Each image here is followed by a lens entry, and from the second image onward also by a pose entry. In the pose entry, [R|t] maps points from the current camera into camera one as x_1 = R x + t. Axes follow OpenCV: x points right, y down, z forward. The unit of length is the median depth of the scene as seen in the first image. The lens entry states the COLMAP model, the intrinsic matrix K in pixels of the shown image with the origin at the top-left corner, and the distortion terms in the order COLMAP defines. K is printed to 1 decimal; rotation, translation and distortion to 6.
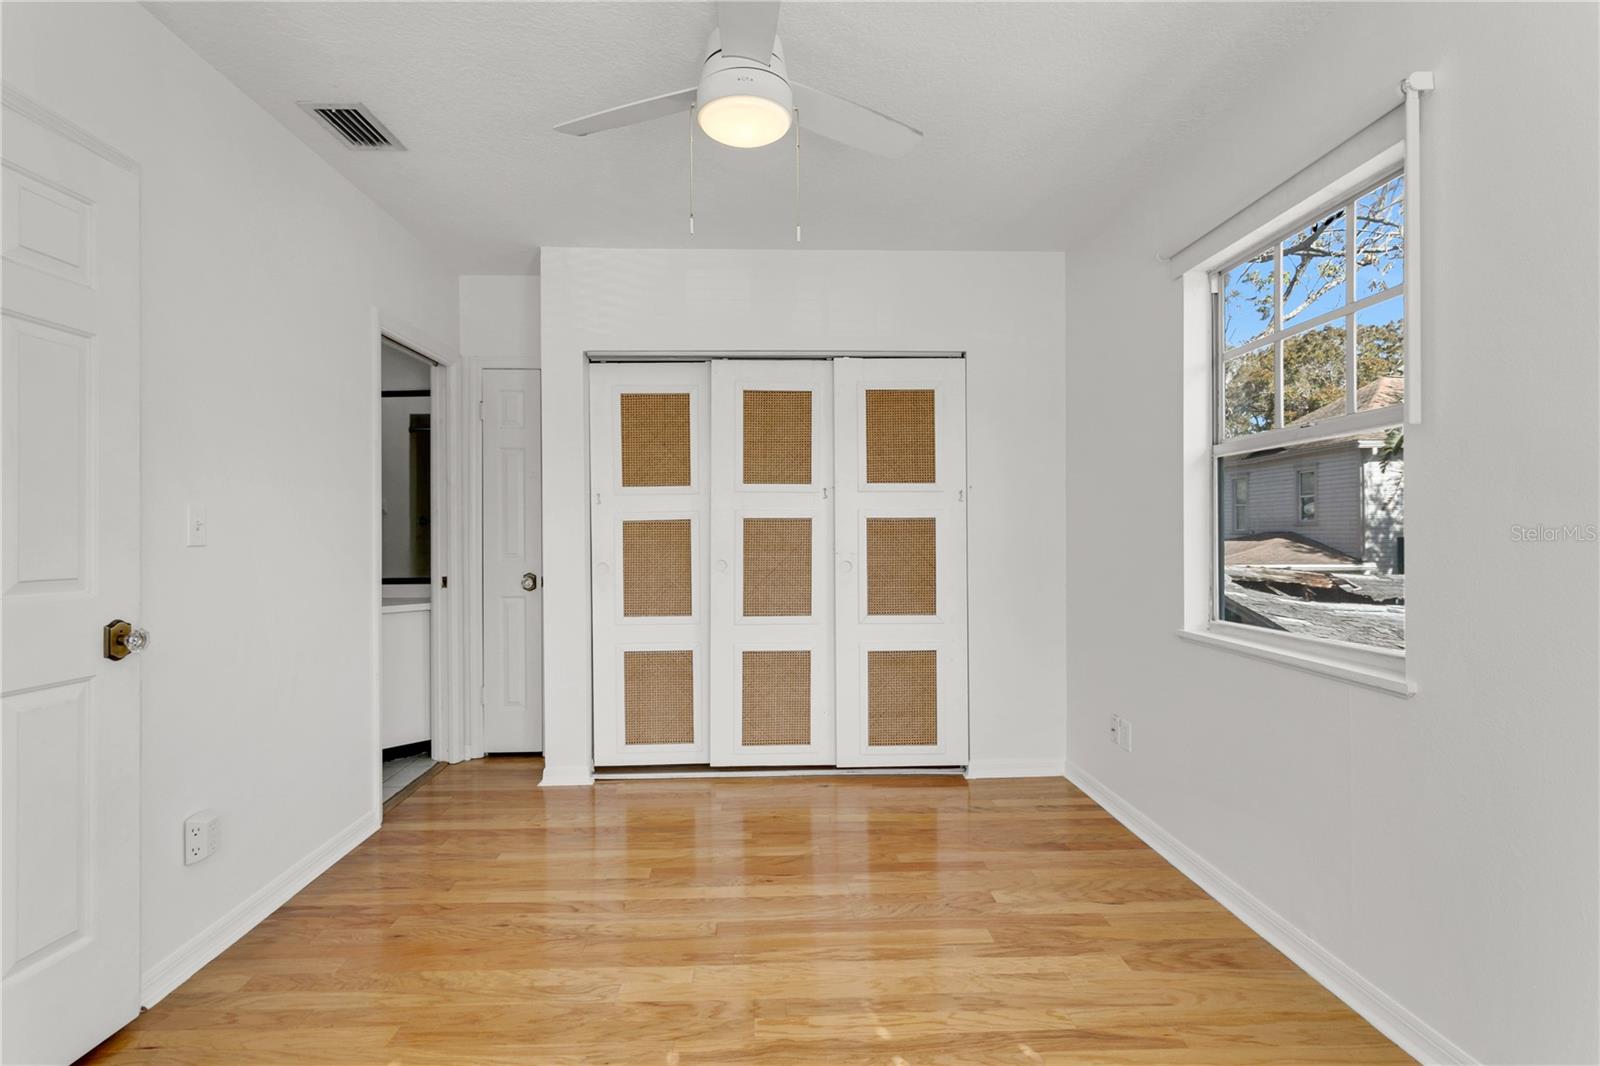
lens RADIAL K [[747.2, 0, 800.0], [0, 747.2, 533.0], [0, 0, 1]] dist [0.005637, 0.000824]
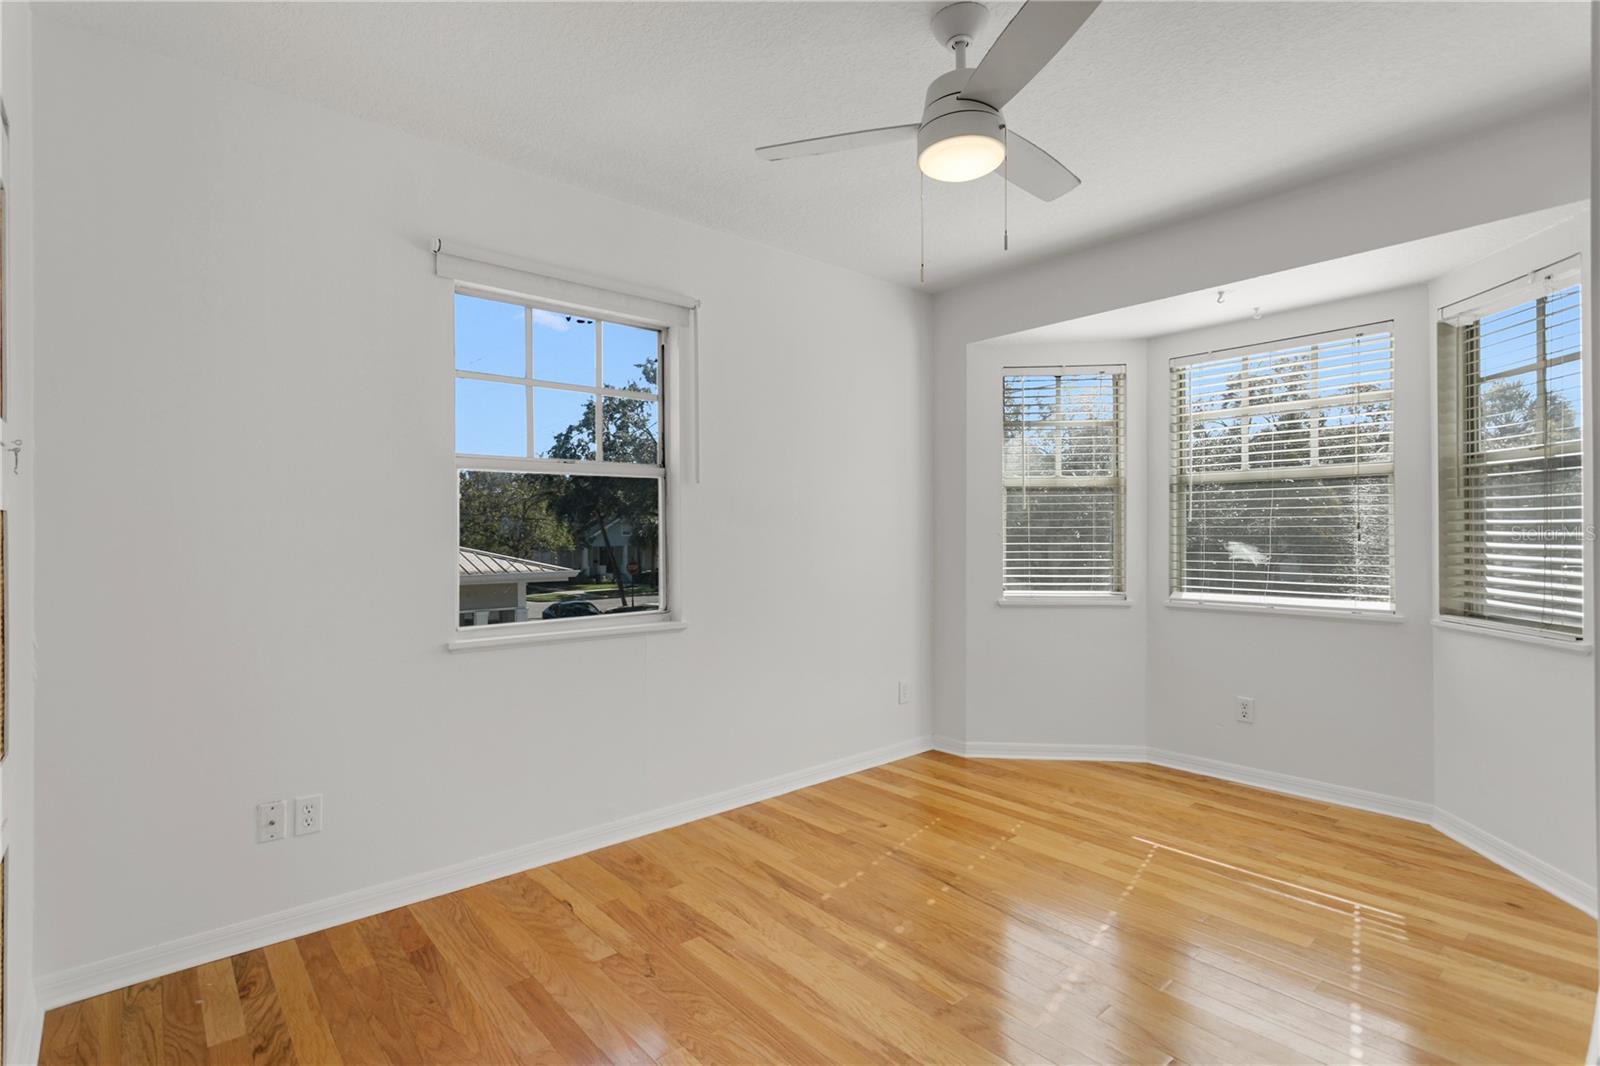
lens RADIAL K [[769.2, 0, 776.2], [0, 769.2, 535.2], [0, 0, 1]] dist [0.000001, 0.000743]
pose [[-0.609290, 0.014982, 0.792806, -0.666872], [0.006990, 0.999884, -0.013523, 0.012098], [-0.792916, -0.002698, -0.609325, 1.608221]]
